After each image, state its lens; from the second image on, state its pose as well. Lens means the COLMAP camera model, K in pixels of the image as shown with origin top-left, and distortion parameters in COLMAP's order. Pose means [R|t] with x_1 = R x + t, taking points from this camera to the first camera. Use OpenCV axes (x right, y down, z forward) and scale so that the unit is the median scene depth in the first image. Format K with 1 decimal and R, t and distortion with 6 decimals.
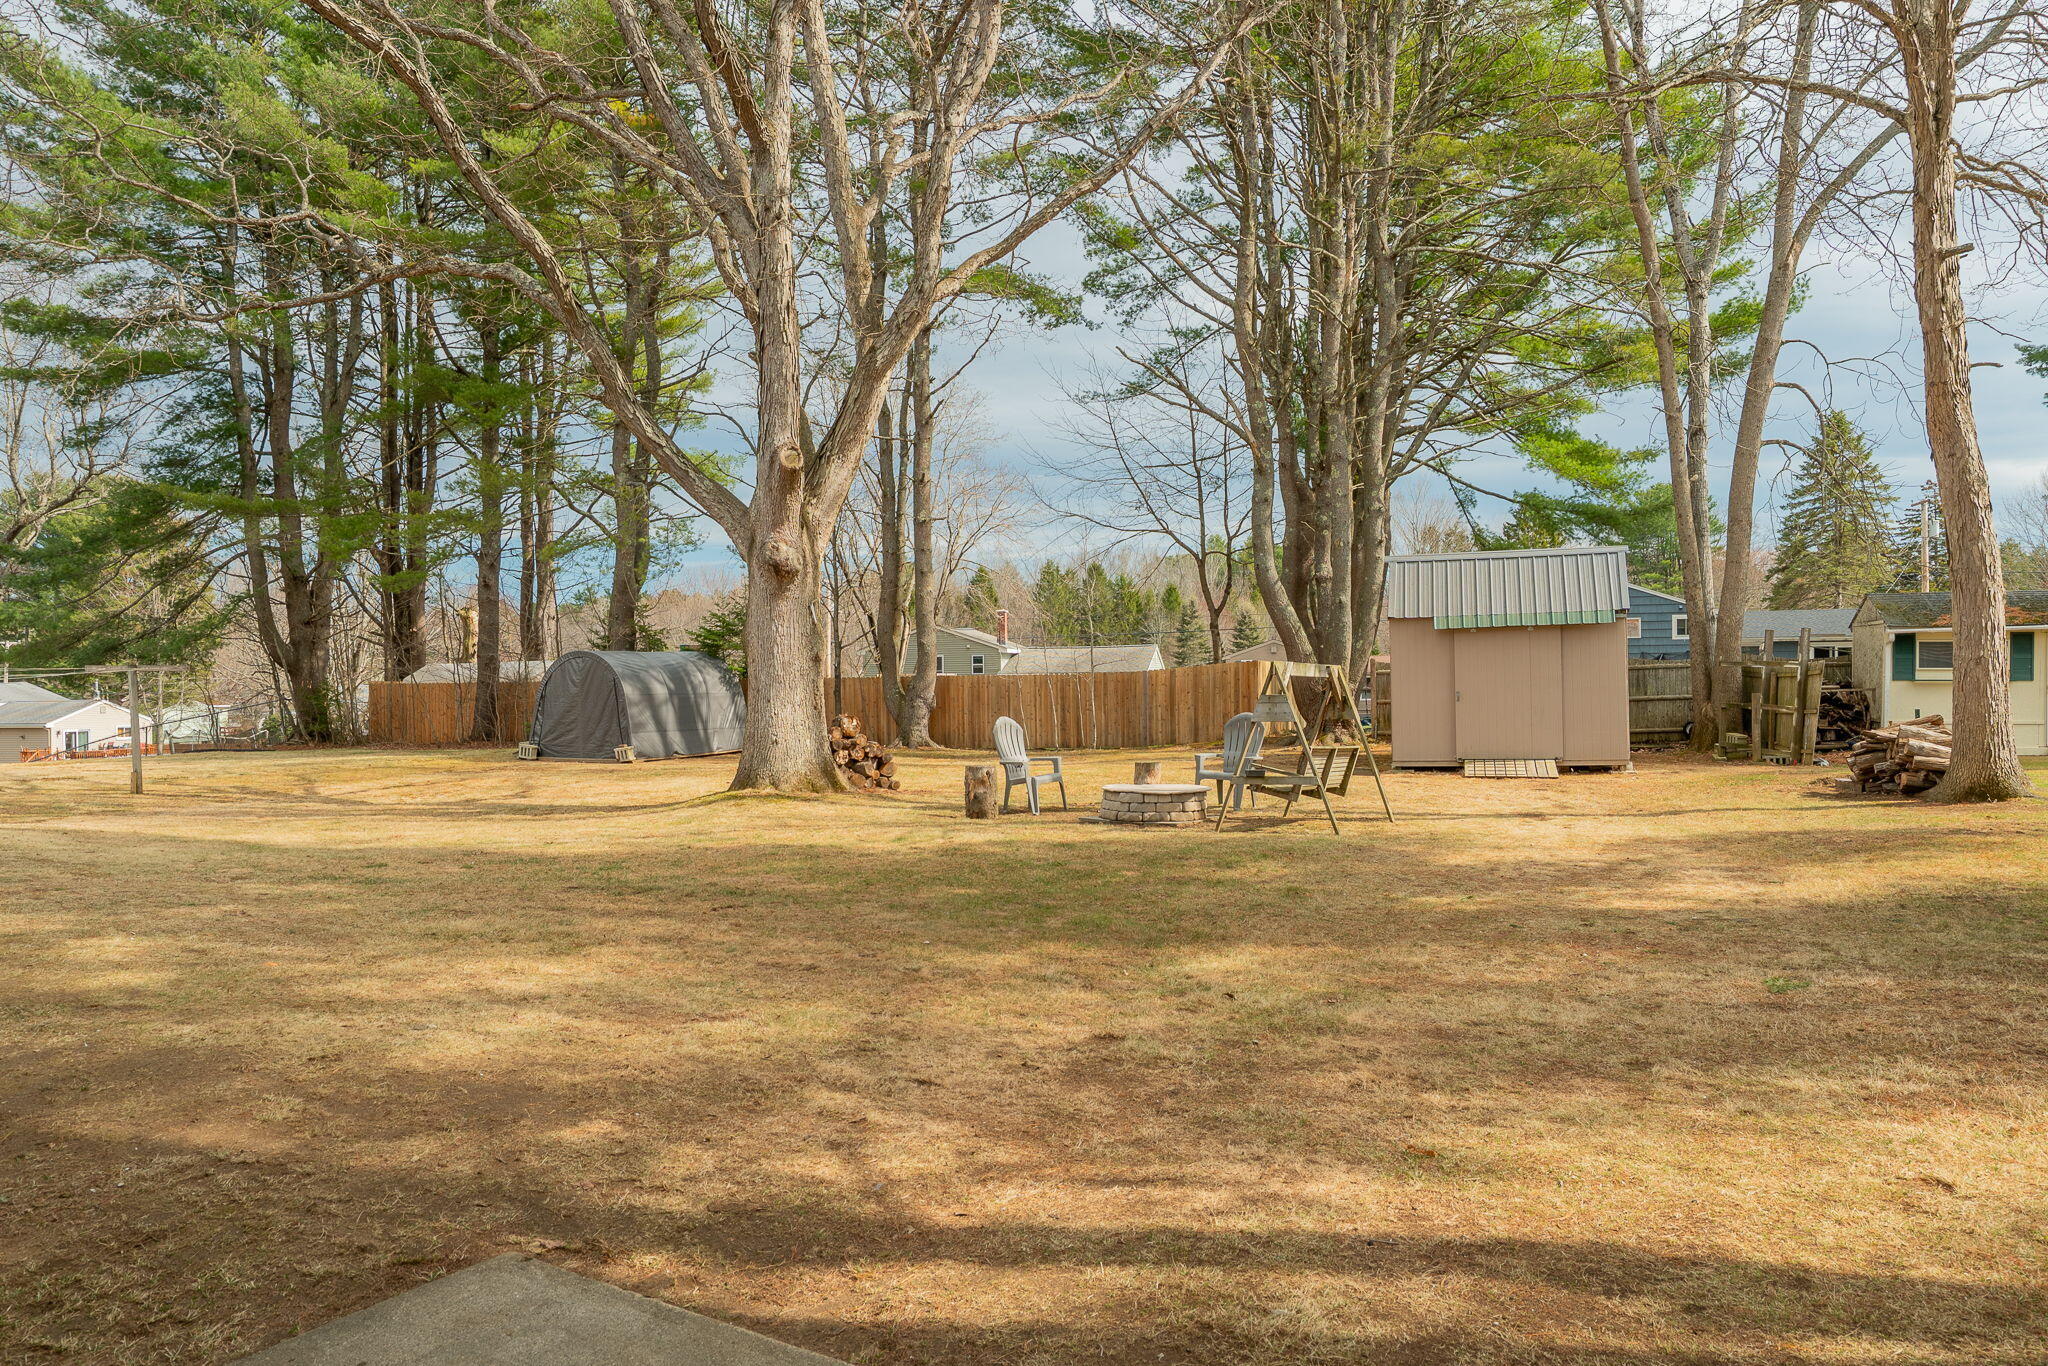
lens RADIAL K [[1432.7, 0, 1006.7], [0, 1432.7, 680.6], [0, 0, 1]] dist [-0.008977, 0.001922]
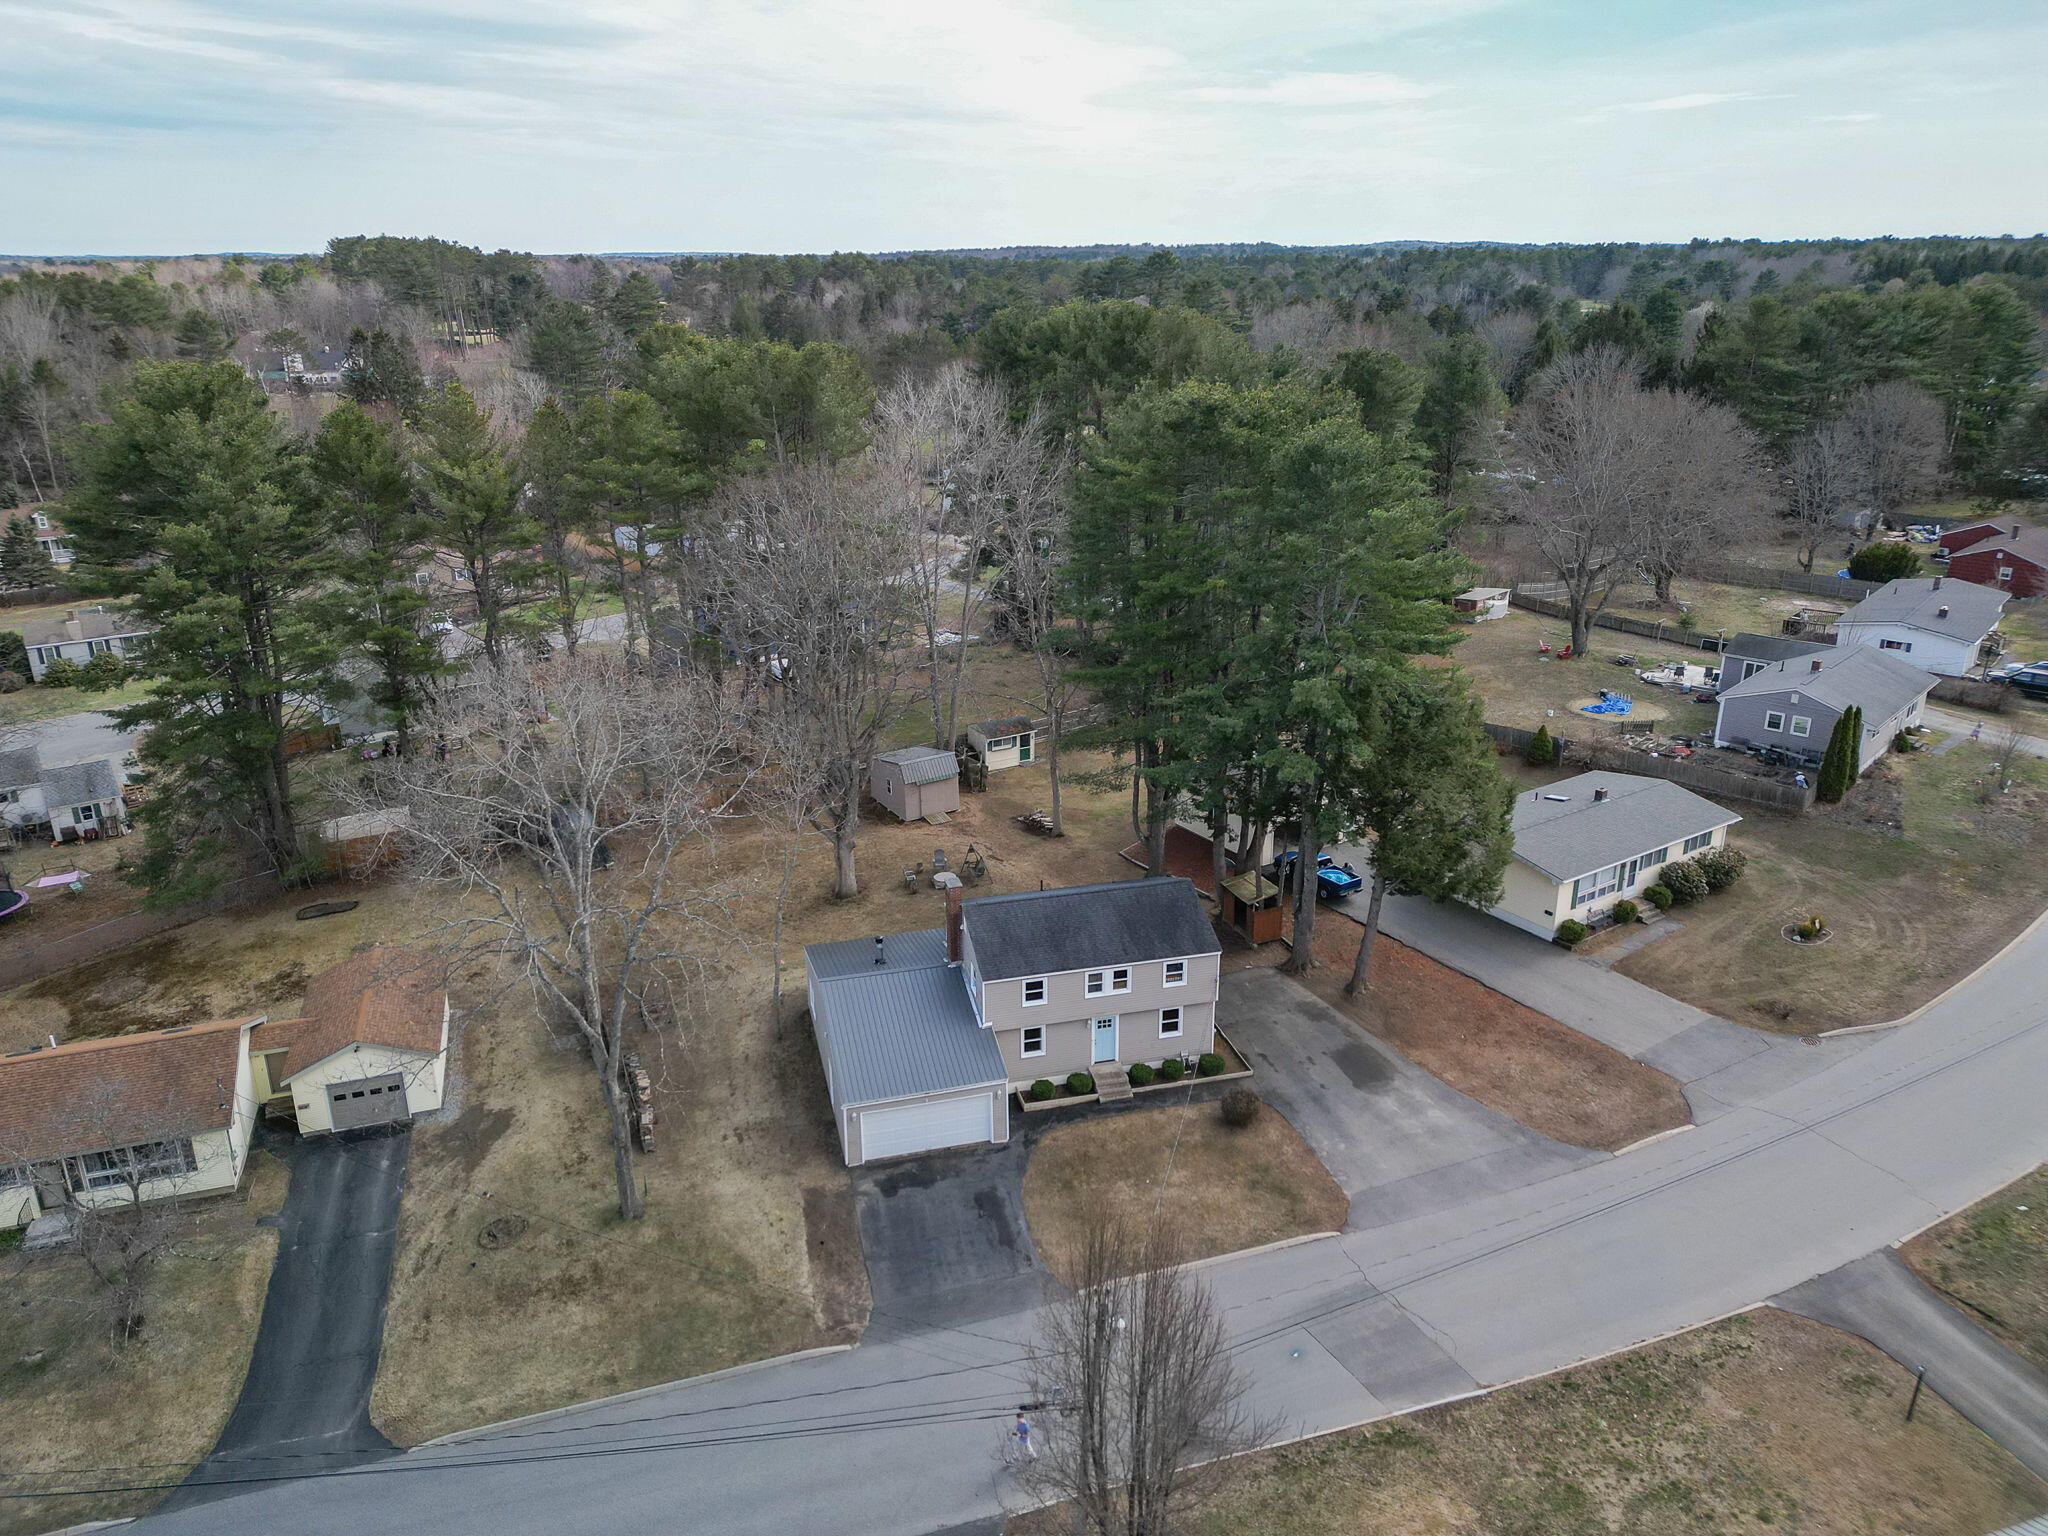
lens RADIAL K [[1422.8, 0, 1026.7], [0, 1422.8, 758.2], [0, 0, 1]] dist [0.066629, -0.049488]
pose [[0.656179, -0.245590, 0.713523, -1.820509], [0.000779, 0.945777, 0.324815, -1.115784], [-0.754605, -0.212581, 0.620790, -1.260385]]
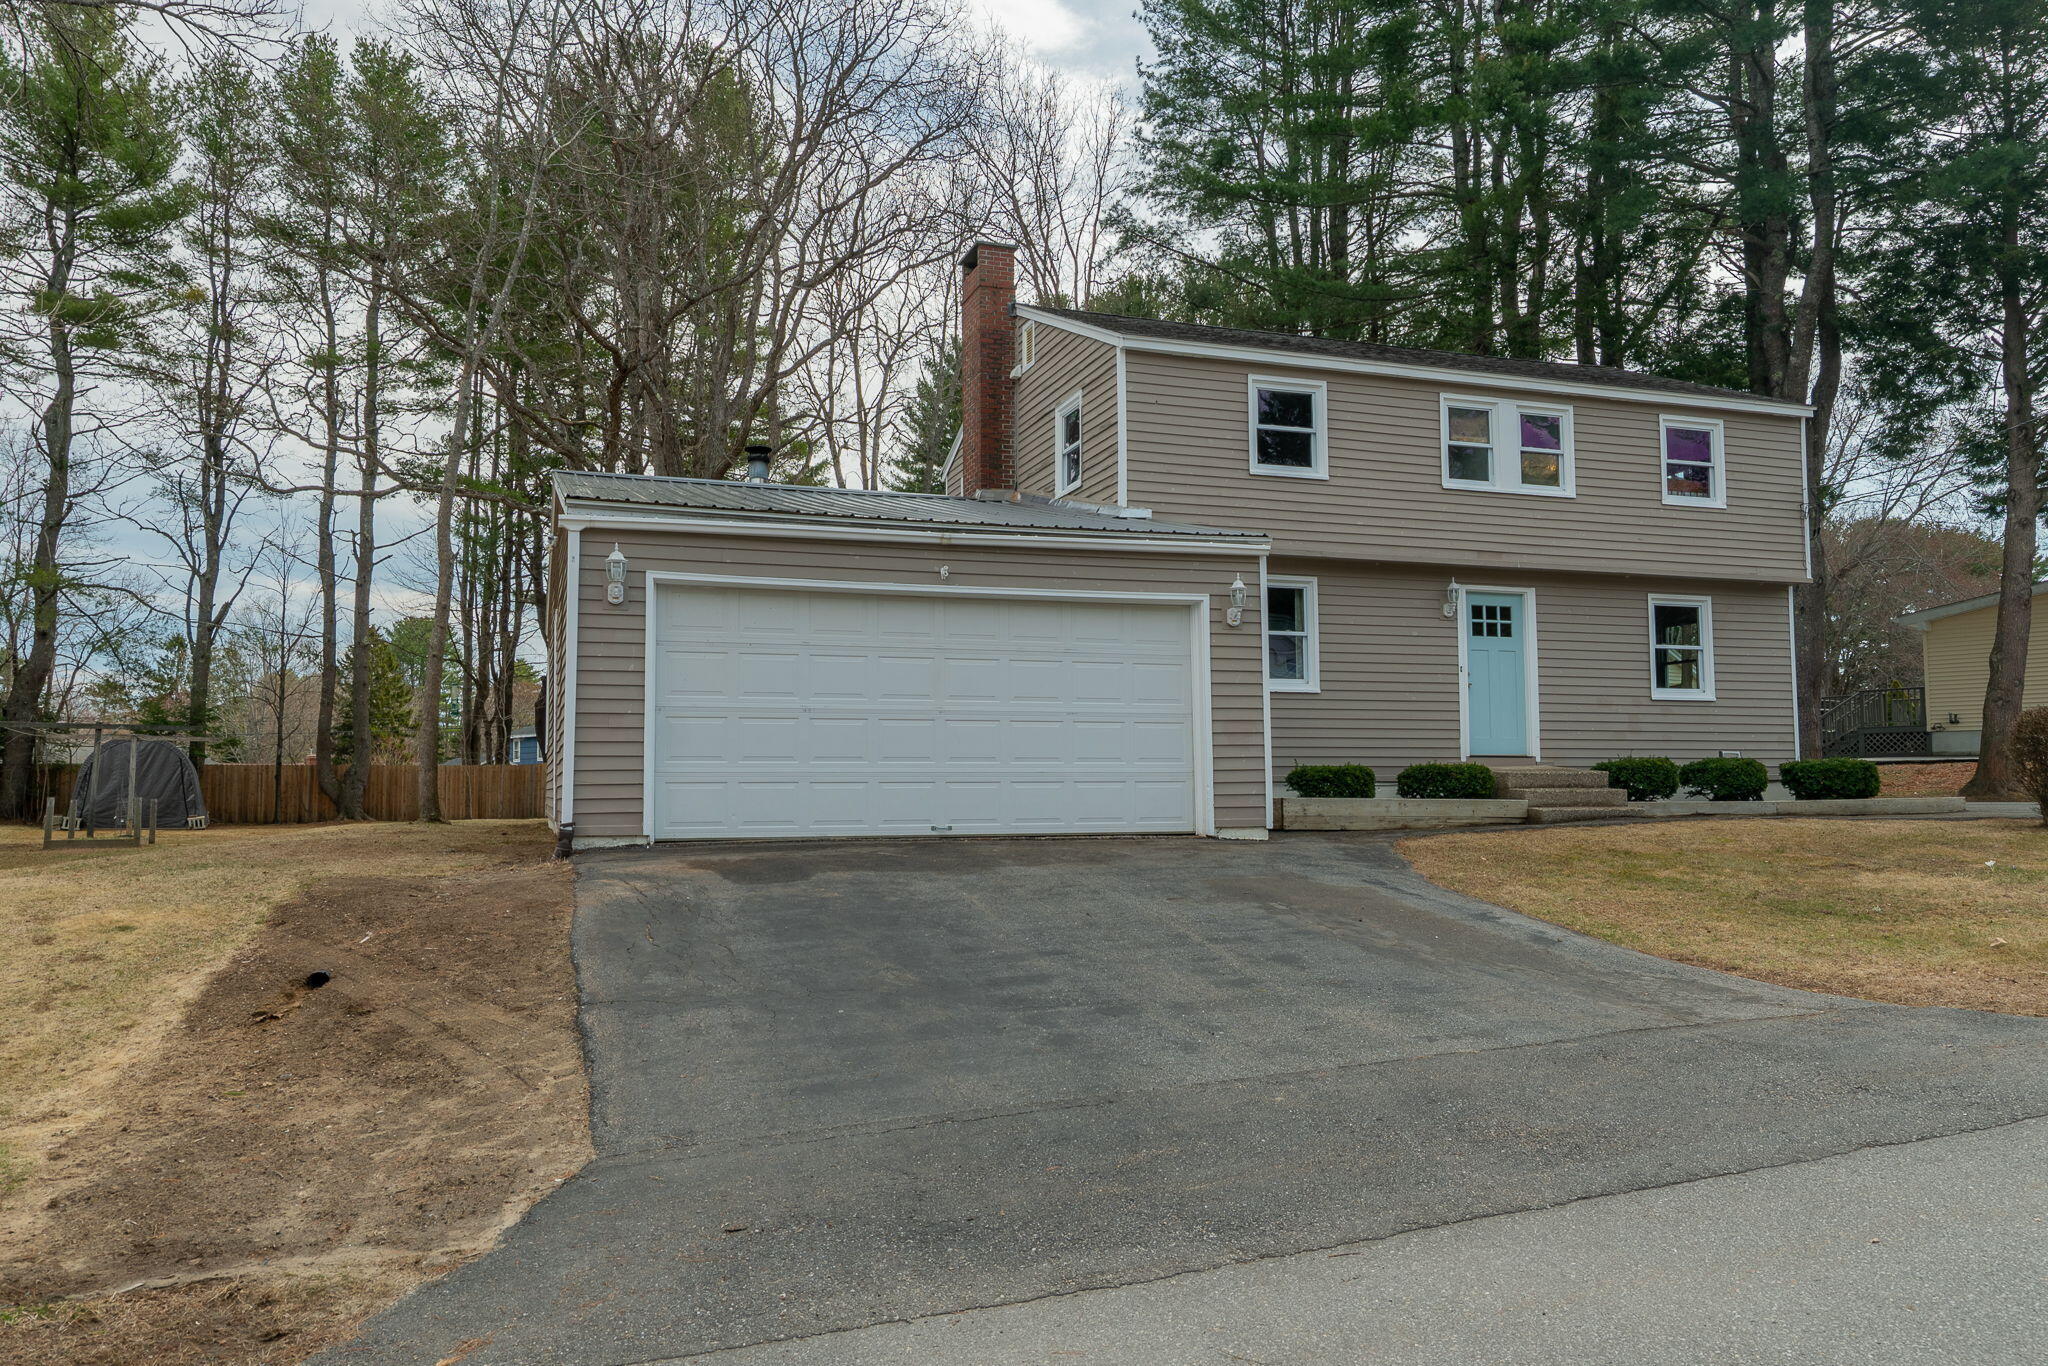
lens RADIAL K [[1432.7, 0, 1029.0], [0, 1432.7, 684.4], [0, 0, 1]] dist [-0.008977, 0.001922]
pose [[0.604578, 0.064880, 0.793899, -0.966515], [-0.001112, 0.996745, -0.080611, 0.037259], [-0.796545, 0.047853, 0.602682, -0.332770]]
